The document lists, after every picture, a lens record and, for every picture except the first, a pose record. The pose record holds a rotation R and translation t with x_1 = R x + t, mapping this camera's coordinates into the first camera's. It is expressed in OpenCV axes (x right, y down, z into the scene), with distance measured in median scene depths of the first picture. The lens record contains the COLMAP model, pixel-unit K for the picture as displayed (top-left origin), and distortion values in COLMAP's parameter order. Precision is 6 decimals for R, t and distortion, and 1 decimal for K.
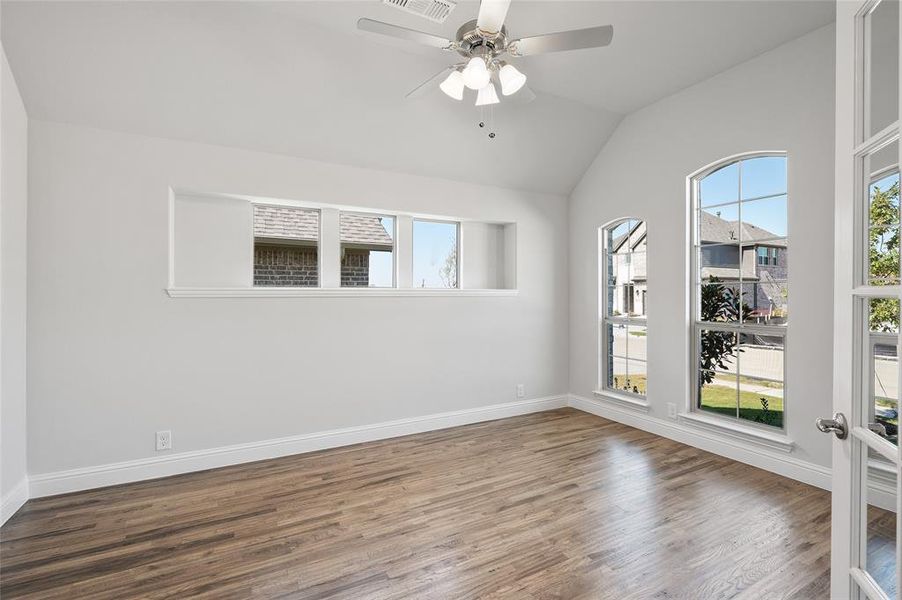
lens RADIAL K [[409.5, 0, 451.5], [0, 409.5, 299.5], [0, 0, 1]] dist [0.003452, 0.000903]
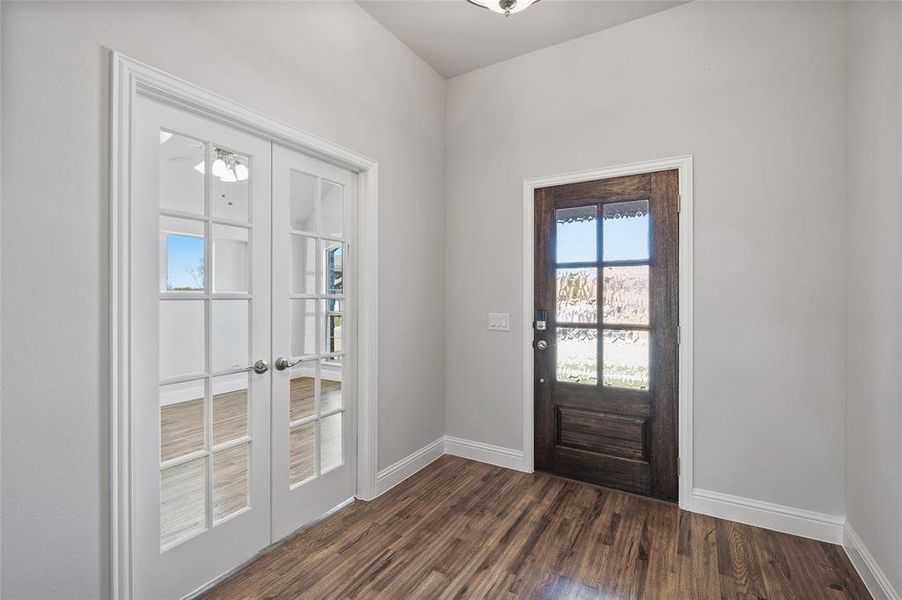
lens RADIAL K [[404.8, 0, 452.8], [0, 404.8, 296.2], [0, 0, 1]] dist [-0.000445, -0.001073]
pose [[0.851310, 0.001063, 0.524662, 0.001652], [0.002435, 0.999979, -0.005977, 0.001787], [-0.524657, 0.006366, 0.851290, -0.857999]]
